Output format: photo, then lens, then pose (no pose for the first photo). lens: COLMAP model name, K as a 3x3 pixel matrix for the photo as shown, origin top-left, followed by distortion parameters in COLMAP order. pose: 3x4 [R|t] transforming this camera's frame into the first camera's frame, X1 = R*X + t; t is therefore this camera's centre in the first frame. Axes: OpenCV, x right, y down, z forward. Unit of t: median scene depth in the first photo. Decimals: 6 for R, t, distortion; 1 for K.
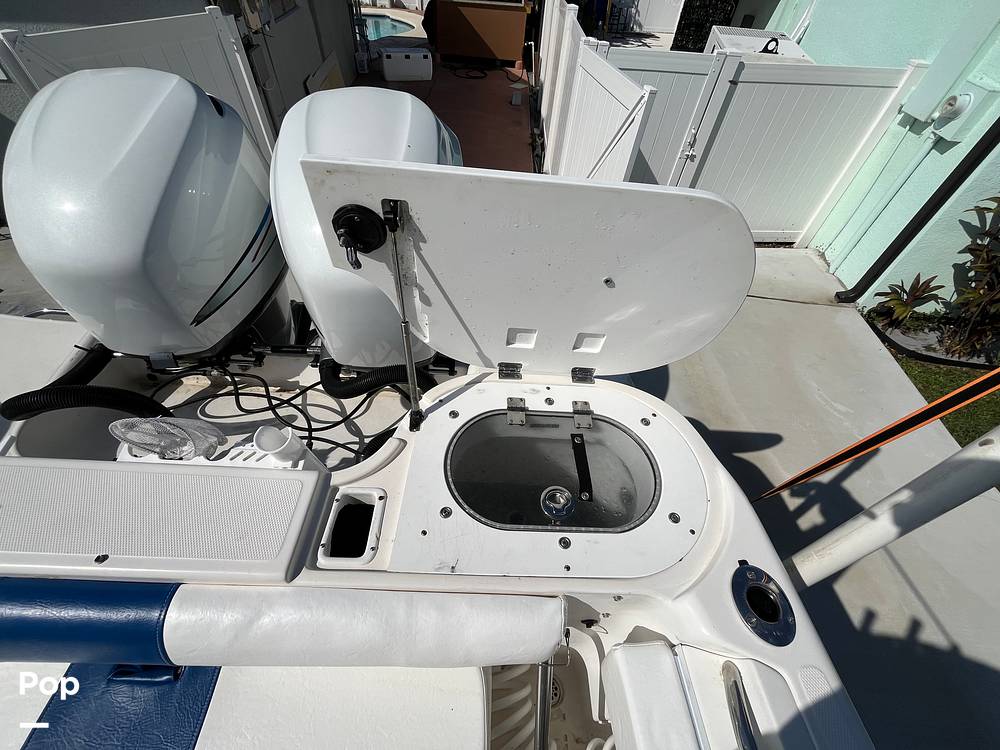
lens RADIAL K [[403.8, 0, 499.1], [0, 403.8, 372.1], [0, 0, 1]] dist [-0.002882, 0.000091]
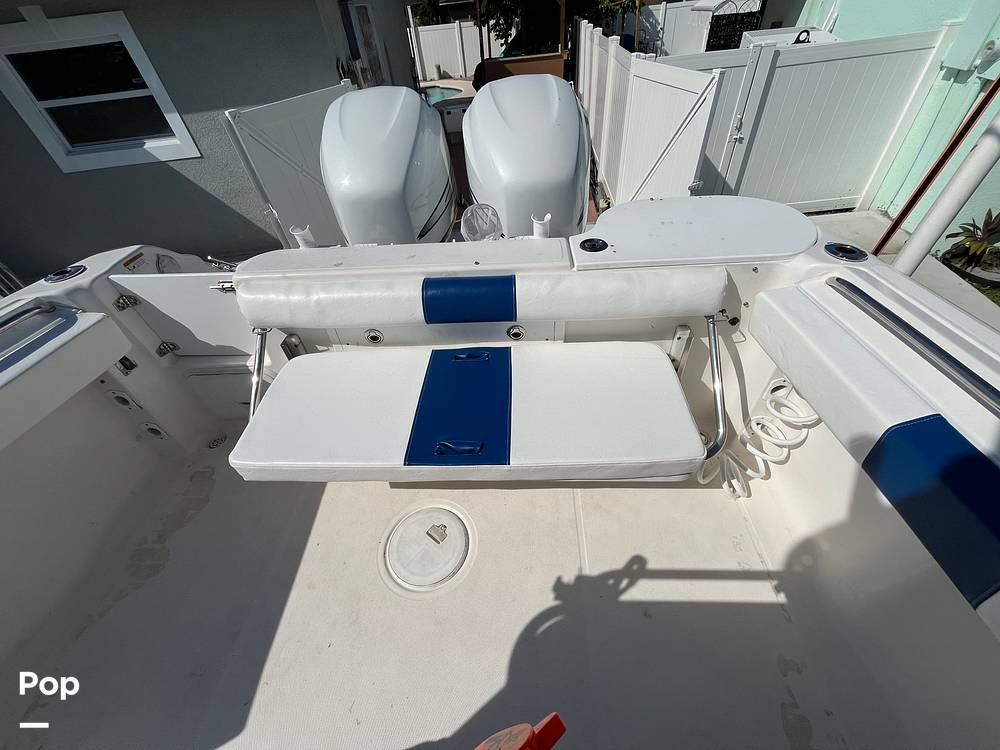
lens RADIAL K [[403.8, 0, 499.3], [0, 403.8, 372.5], [0, 0, 1]] dist [-0.002882, 0.000091]
pose [[0.989176, -0.081452, -0.122049, -0.101388], [0.069531, 0.992661, -0.098943, 0.178623], [0.129212, 0.089386, 0.987580, -0.133234]]
